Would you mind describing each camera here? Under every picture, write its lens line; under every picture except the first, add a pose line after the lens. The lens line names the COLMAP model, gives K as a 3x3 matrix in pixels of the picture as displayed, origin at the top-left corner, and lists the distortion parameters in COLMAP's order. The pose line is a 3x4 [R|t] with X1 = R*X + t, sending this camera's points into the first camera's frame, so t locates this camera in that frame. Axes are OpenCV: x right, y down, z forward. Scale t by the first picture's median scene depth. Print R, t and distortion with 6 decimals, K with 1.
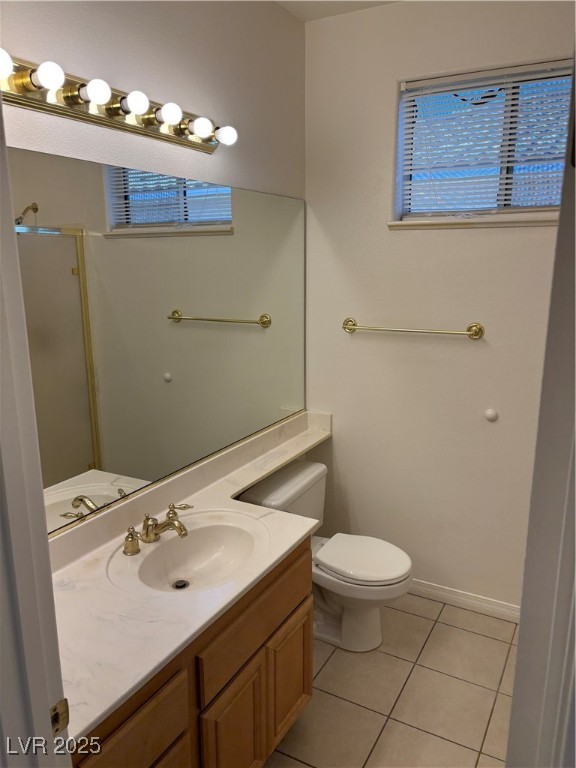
lens RADIAL K [[578.8, 0, 289.2], [0, 578.8, 385.1], [0, 0, 1]] dist [0.036872, -0.024663]
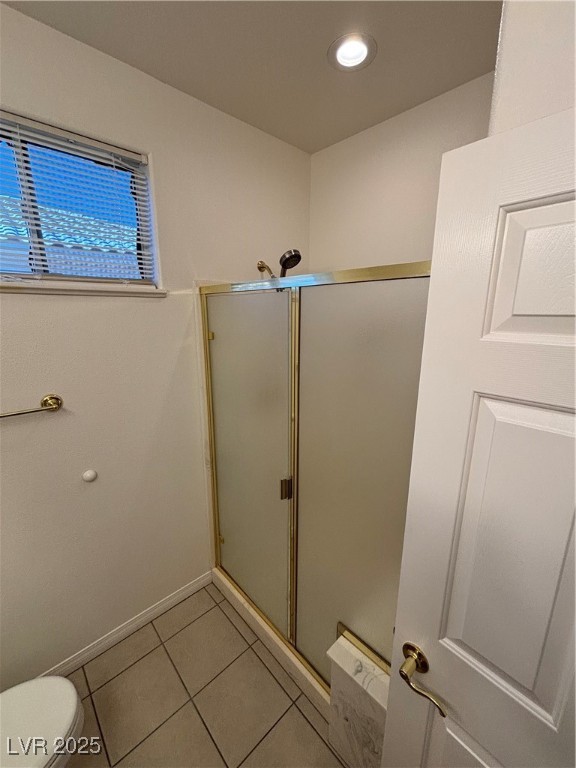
lens RADIAL K [[309.2, 0, 288.9], [0, 309.2, 380.4], [0, 0, 1]] dist [0.002834, 0.000878]
pose [[0.301496, -0.207951, 0.930514, -0.024564], [0.191806, 0.969203, 0.154450, -0.133275], [-0.933976, 0.131913, 0.332097, 0.468556]]
